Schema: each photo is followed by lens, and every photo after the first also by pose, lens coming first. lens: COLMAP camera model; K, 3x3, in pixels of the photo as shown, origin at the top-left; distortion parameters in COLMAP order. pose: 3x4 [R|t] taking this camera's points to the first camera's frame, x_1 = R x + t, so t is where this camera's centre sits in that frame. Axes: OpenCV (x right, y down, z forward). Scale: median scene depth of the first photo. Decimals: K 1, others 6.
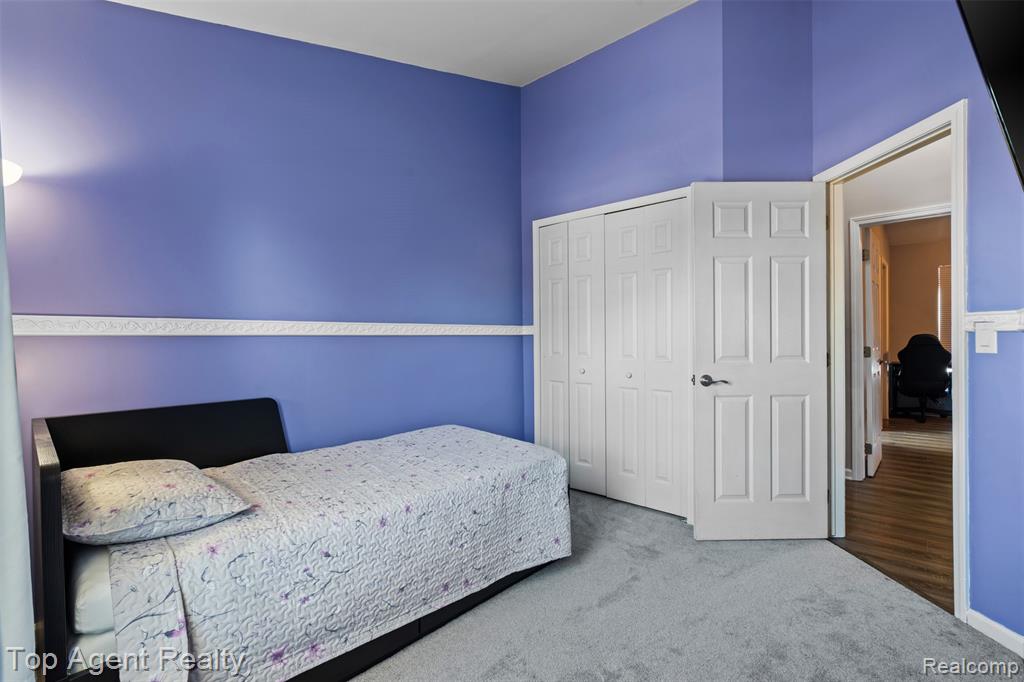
lens RADIAL K [[464.4, 0, 511.0], [0, 464.4, 345.4], [0, 0, 1]] dist [-0.011244, 0.004438]
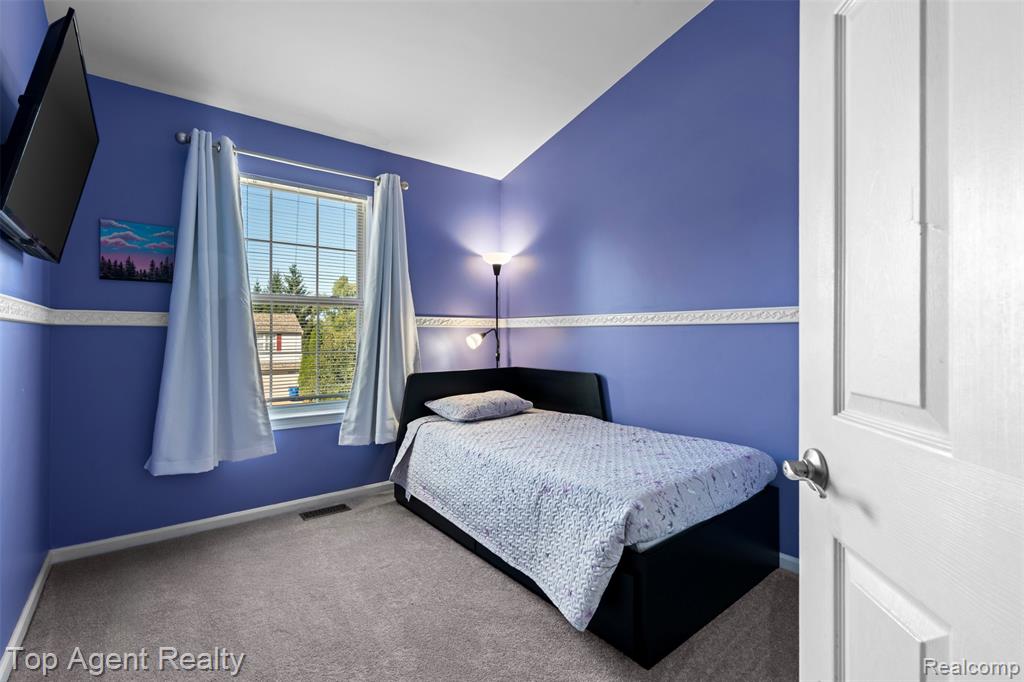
lens RADIAL K [[464.4, 0, 500.1], [0, 464.4, 323.4], [0, 0, 1]] dist [-0.011244, 0.004438]
pose [[-0.151551, -0.003743, -0.988442, 0.936382], [-0.010207, 0.999945, -0.002222, -0.024108], [0.988397, 0.009752, -0.151581, 1.065301]]
